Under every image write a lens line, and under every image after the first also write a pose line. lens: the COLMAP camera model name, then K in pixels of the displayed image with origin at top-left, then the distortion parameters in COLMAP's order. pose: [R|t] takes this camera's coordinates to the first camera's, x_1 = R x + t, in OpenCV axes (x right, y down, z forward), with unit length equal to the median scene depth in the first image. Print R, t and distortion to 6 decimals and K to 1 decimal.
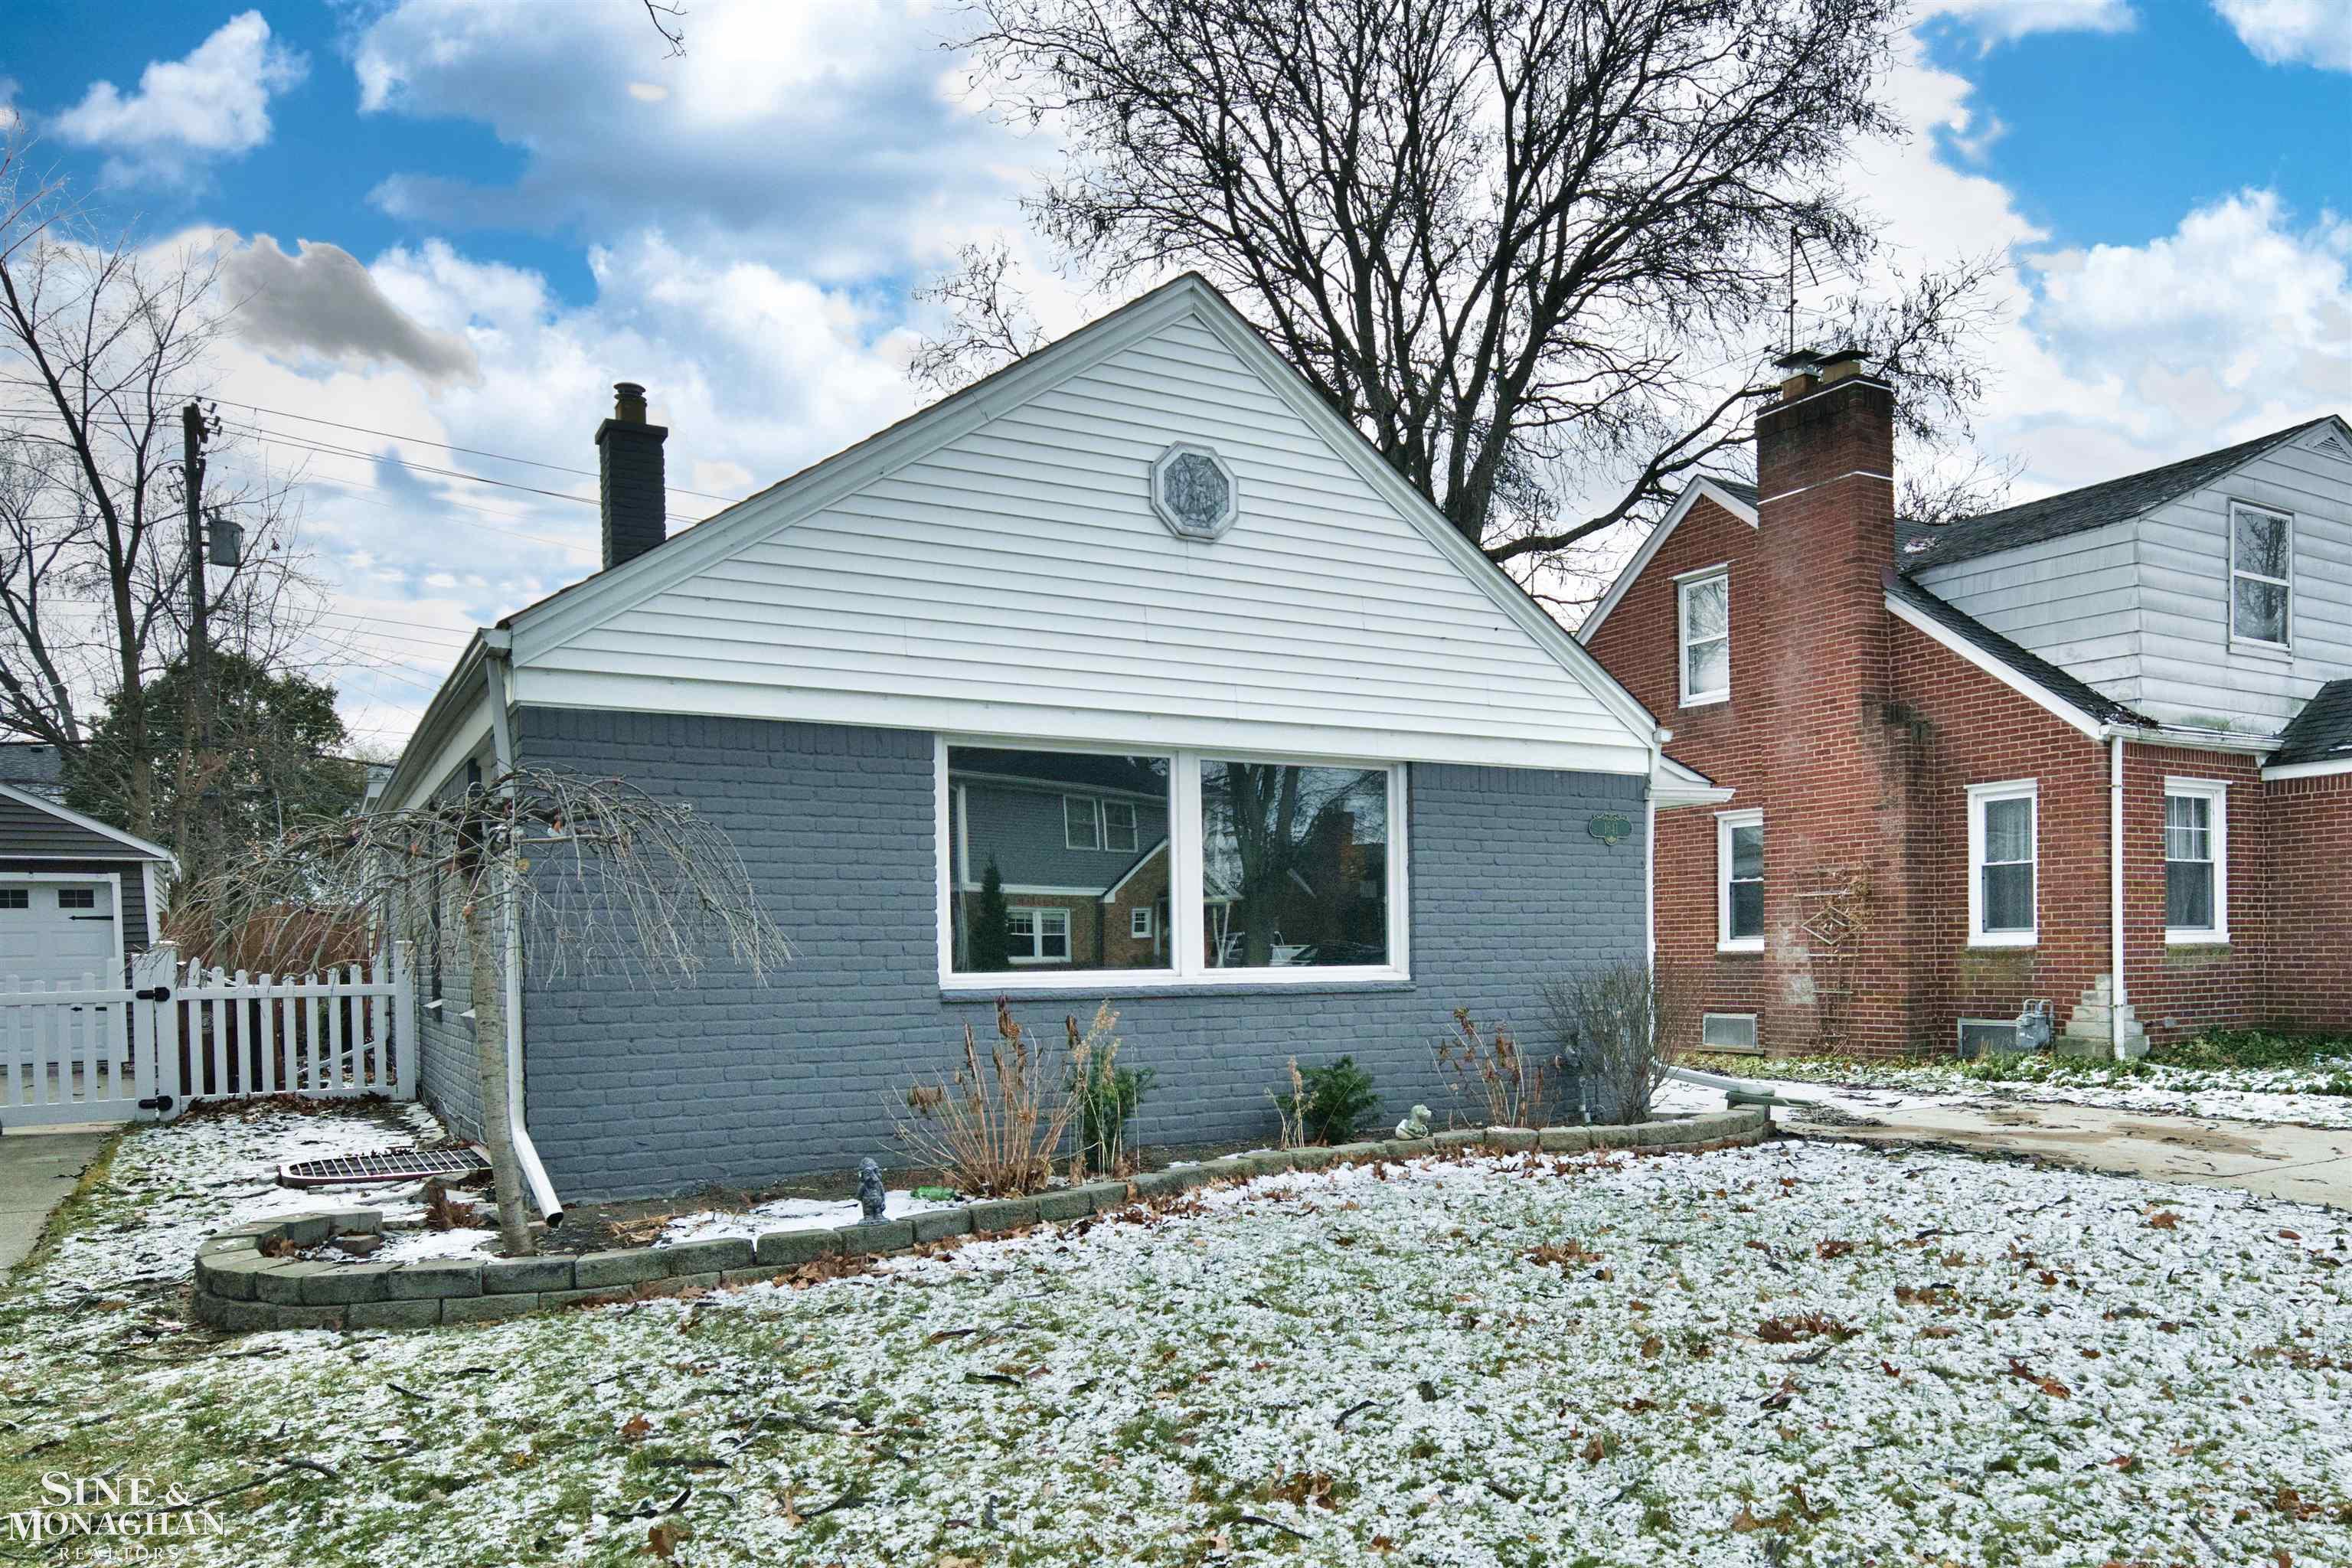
lens RADIAL K [[1853.1, 0, 1218.3], [0, 1853.1, 988.4], [0, 0, 1]] dist [0.045573, 0.000265]
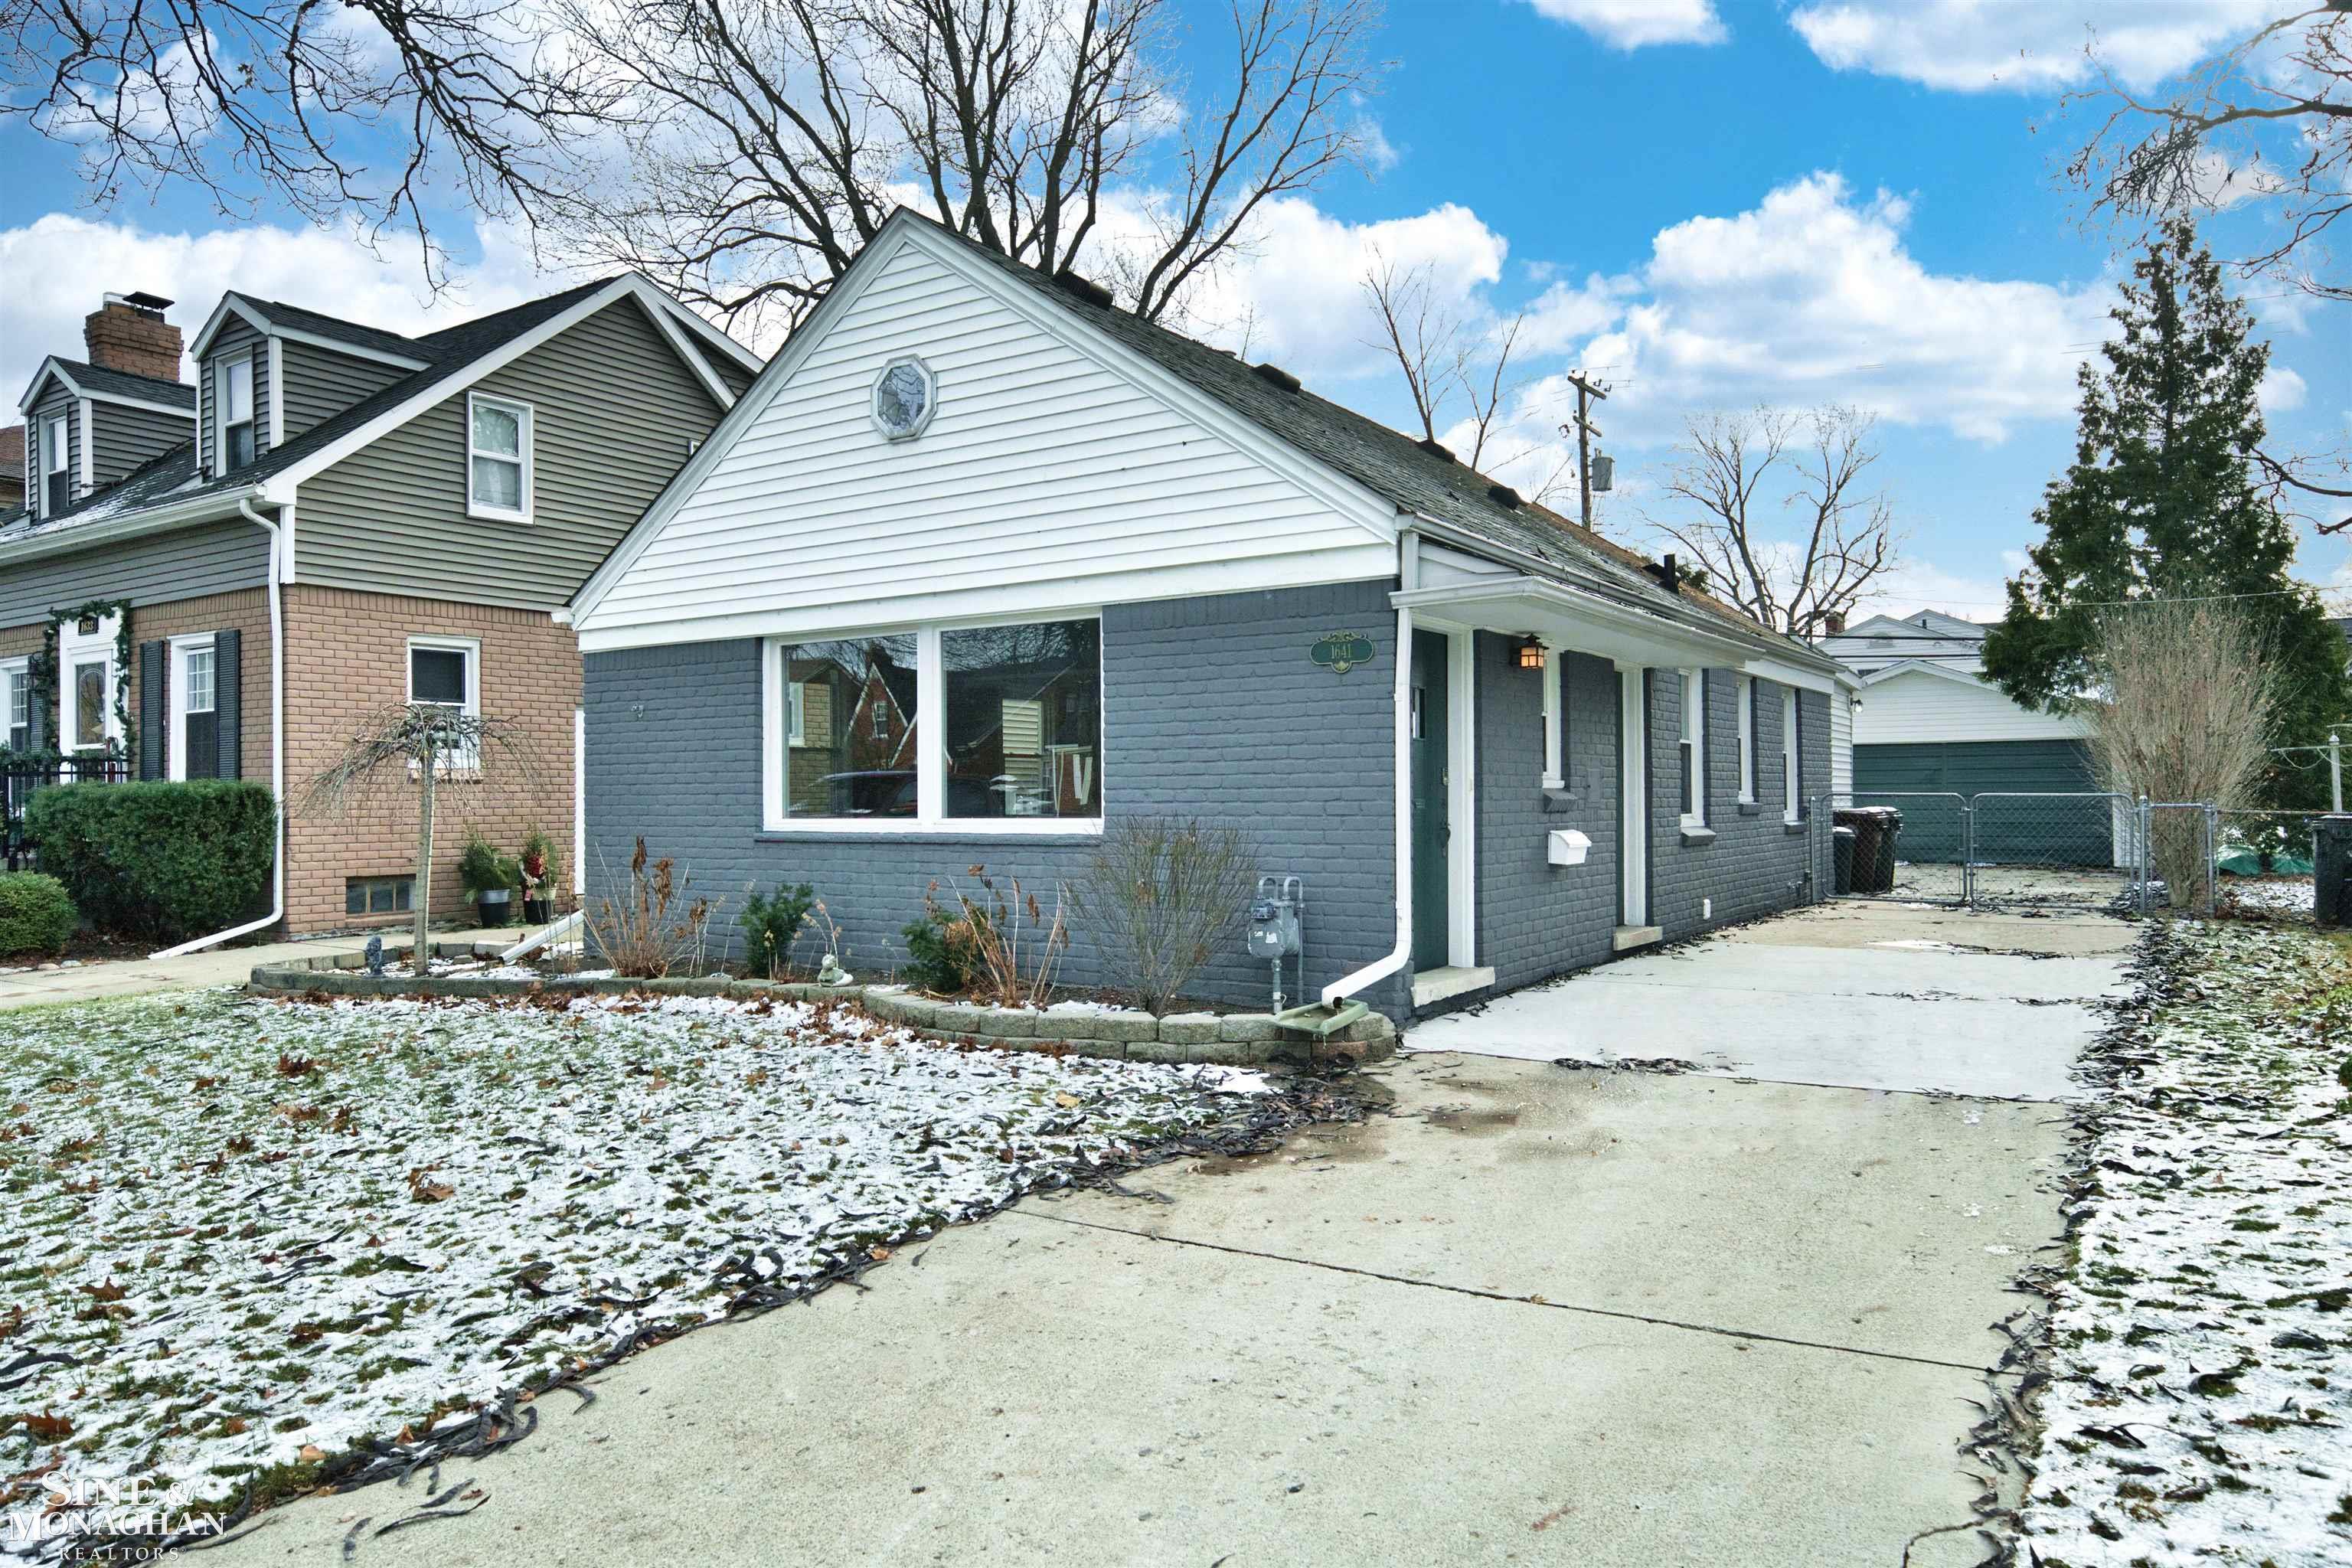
lens RADIAL K [[1575.4, 0, 1169.8], [0, 1575.4, 790.8], [0, 0, 1]] dist [0.004014, 0.005138]
pose [[0.382579, 0.004880, -0.923910, 0.924934], [-0.012801, 0.999918, -0.000019, -0.029516], [0.923834, 0.011834, 0.382610, 0.774870]]
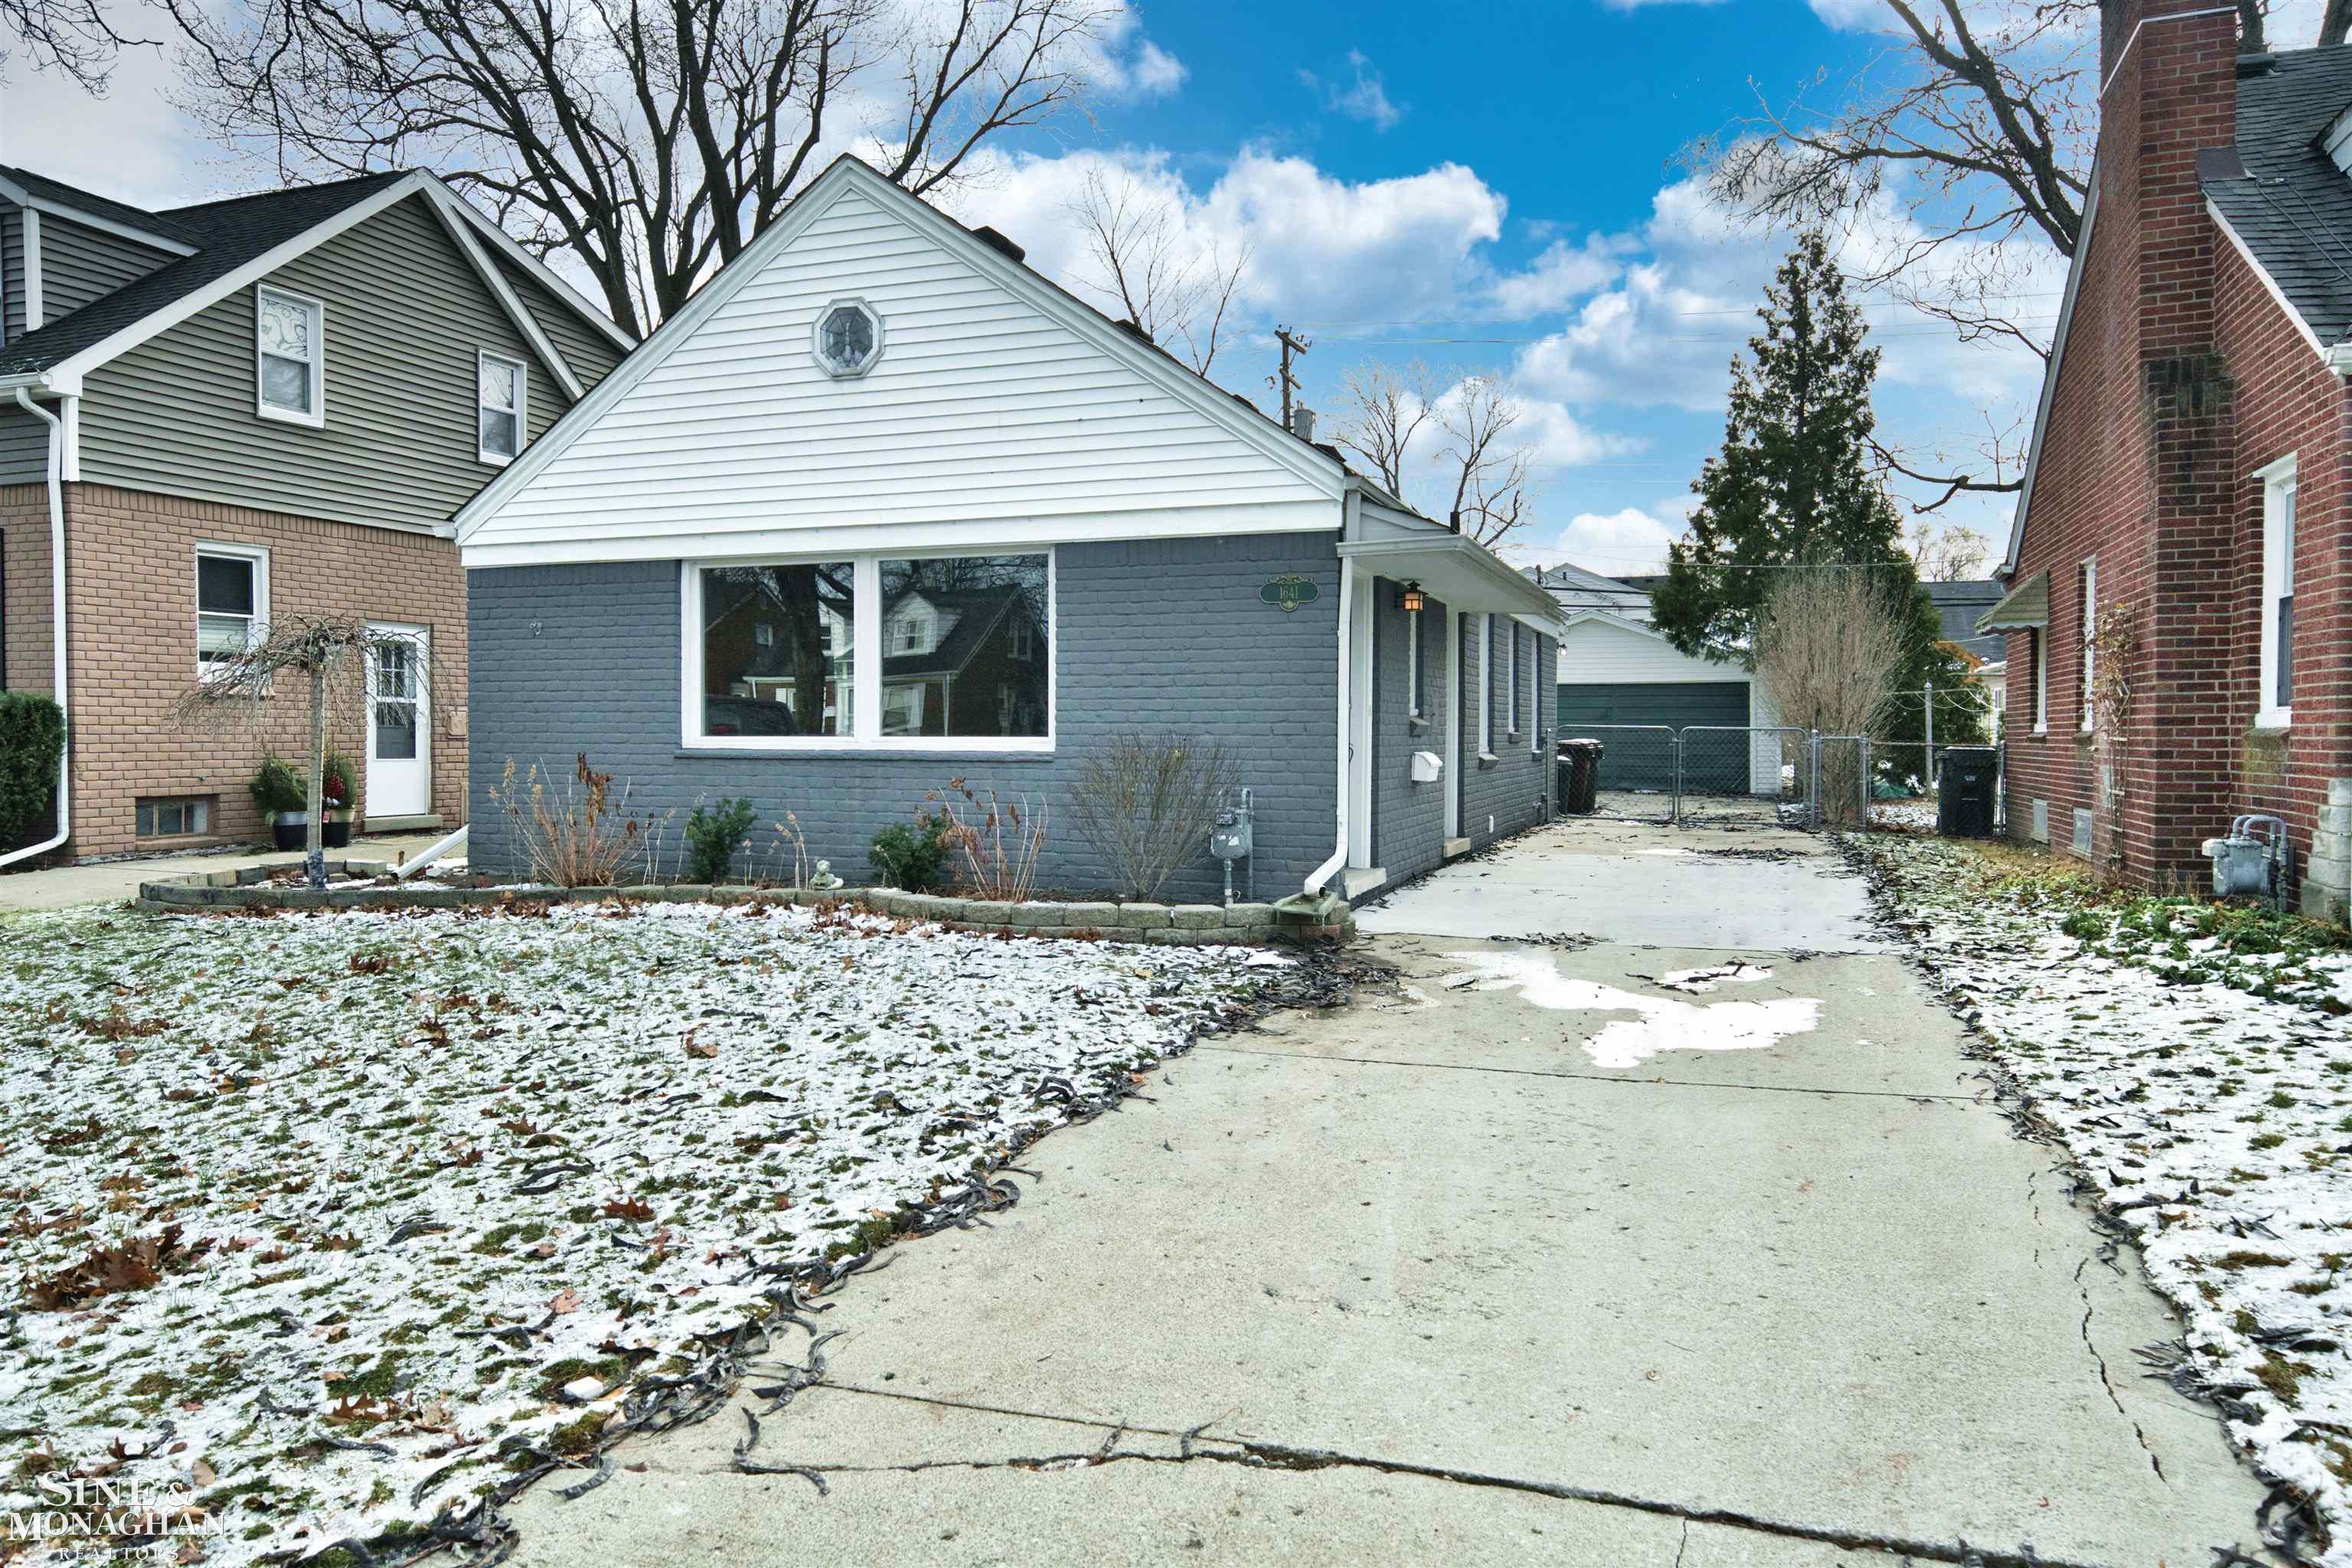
lens RADIAL K [[1575.4, 0, 1181.9], [0, 1575.4, 775.8], [0, 0, 1]] dist [0.004014, 0.005138]
pose [[0.581876, 0.036969, -0.812437, 0.933705], [-0.023284, 0.999314, 0.028796, -0.019675], [0.812944, 0.002161, 0.582338, 0.577106]]
